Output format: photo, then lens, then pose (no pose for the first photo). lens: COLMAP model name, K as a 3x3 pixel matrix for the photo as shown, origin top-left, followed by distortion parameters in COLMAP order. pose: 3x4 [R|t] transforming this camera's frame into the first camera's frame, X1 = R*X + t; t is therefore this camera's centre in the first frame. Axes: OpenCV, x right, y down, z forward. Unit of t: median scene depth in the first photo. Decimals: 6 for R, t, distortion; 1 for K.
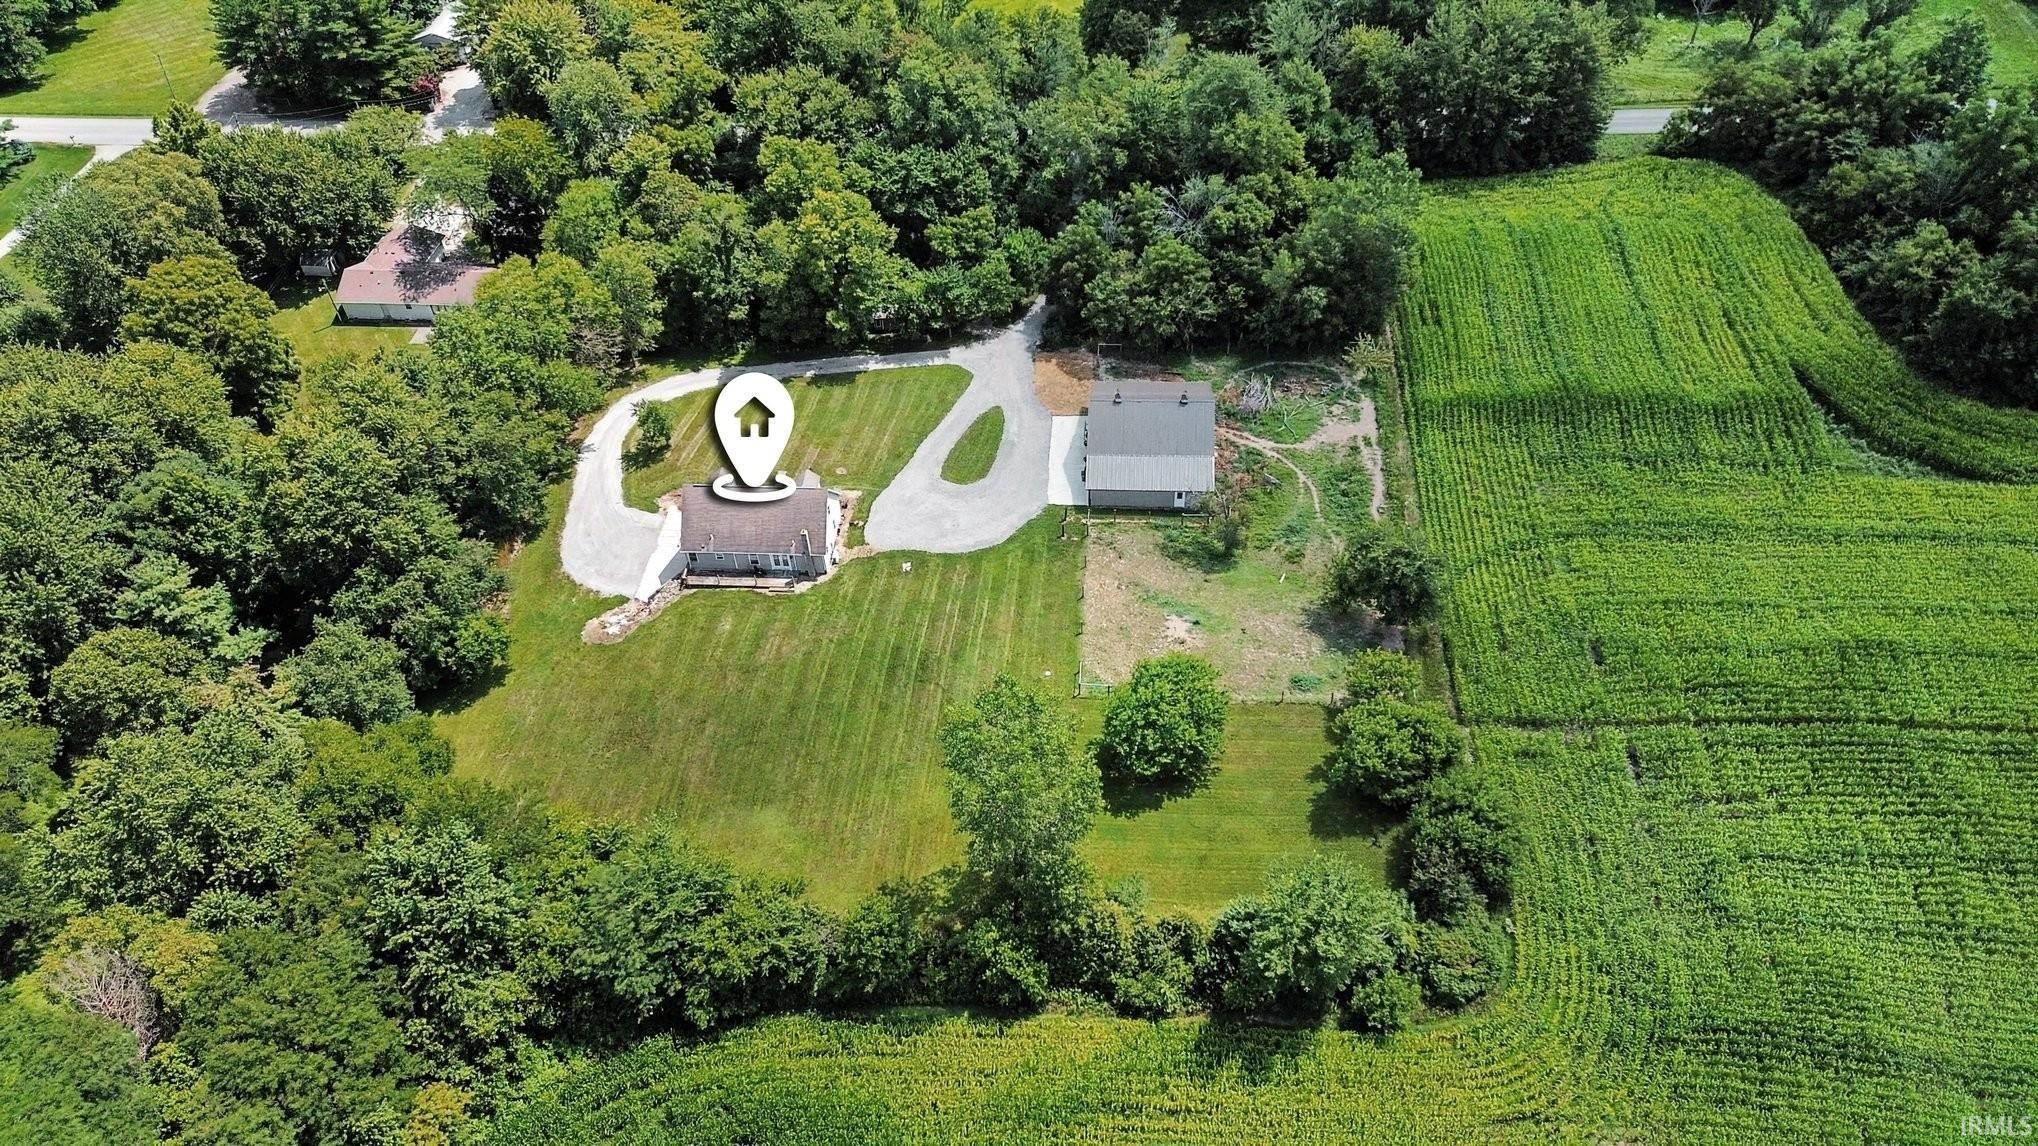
lens RADIAL K [[1614.8, 0, 1019.0], [0, 1614.8, 573.0], [0, 0, 1]] dist [0.034380, 0.001484]
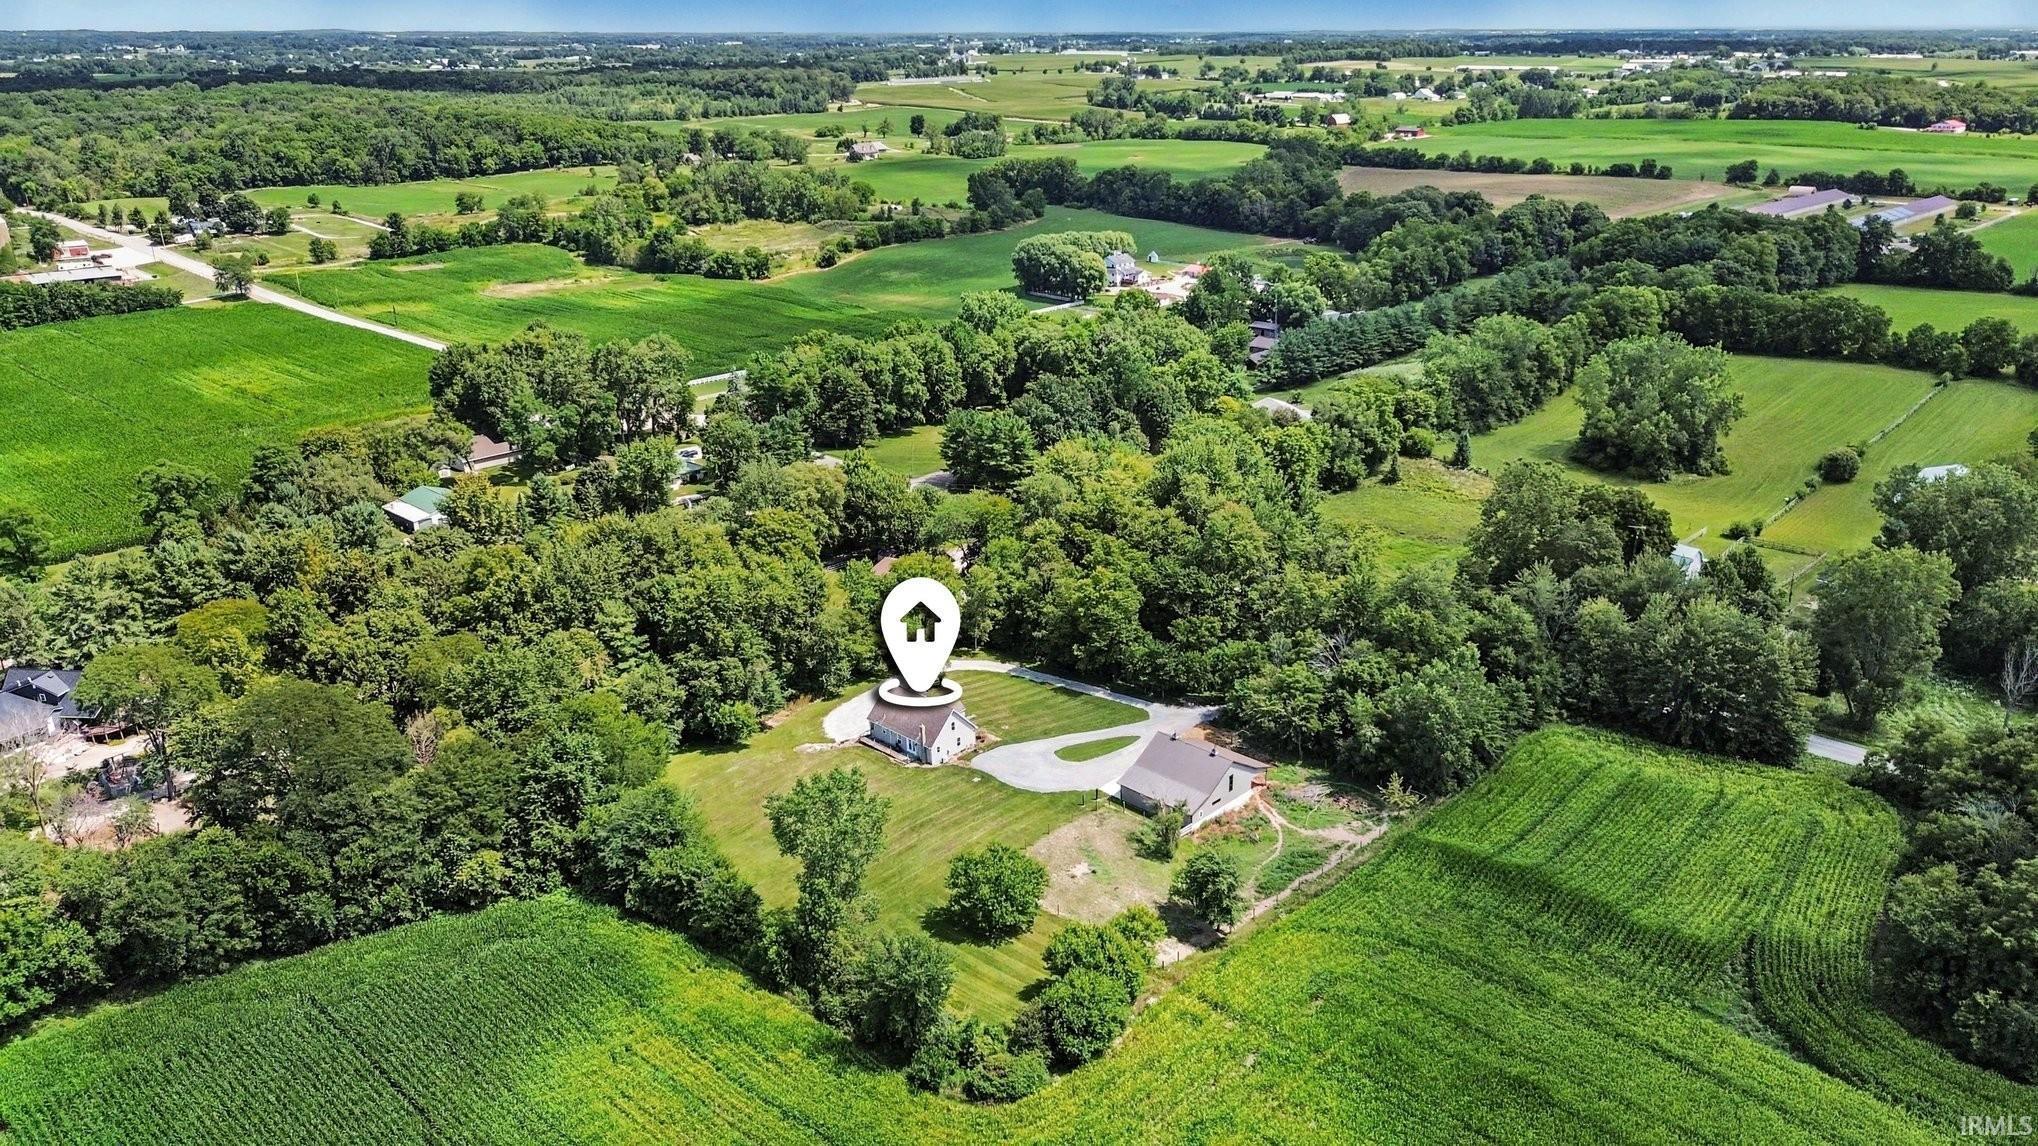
lens RADIAL K [[1614.8, 0, 1019.0], [0, 1614.8, 573.0], [0, 0, 1]] dist [0.034380, 0.001484]
pose [[0.745269, 0.242127, -0.621248, 0.769365], [-0.463728, 0.857709, -0.222017, 0.132806], [0.479094, 0.453552, 0.751505, -0.126344]]
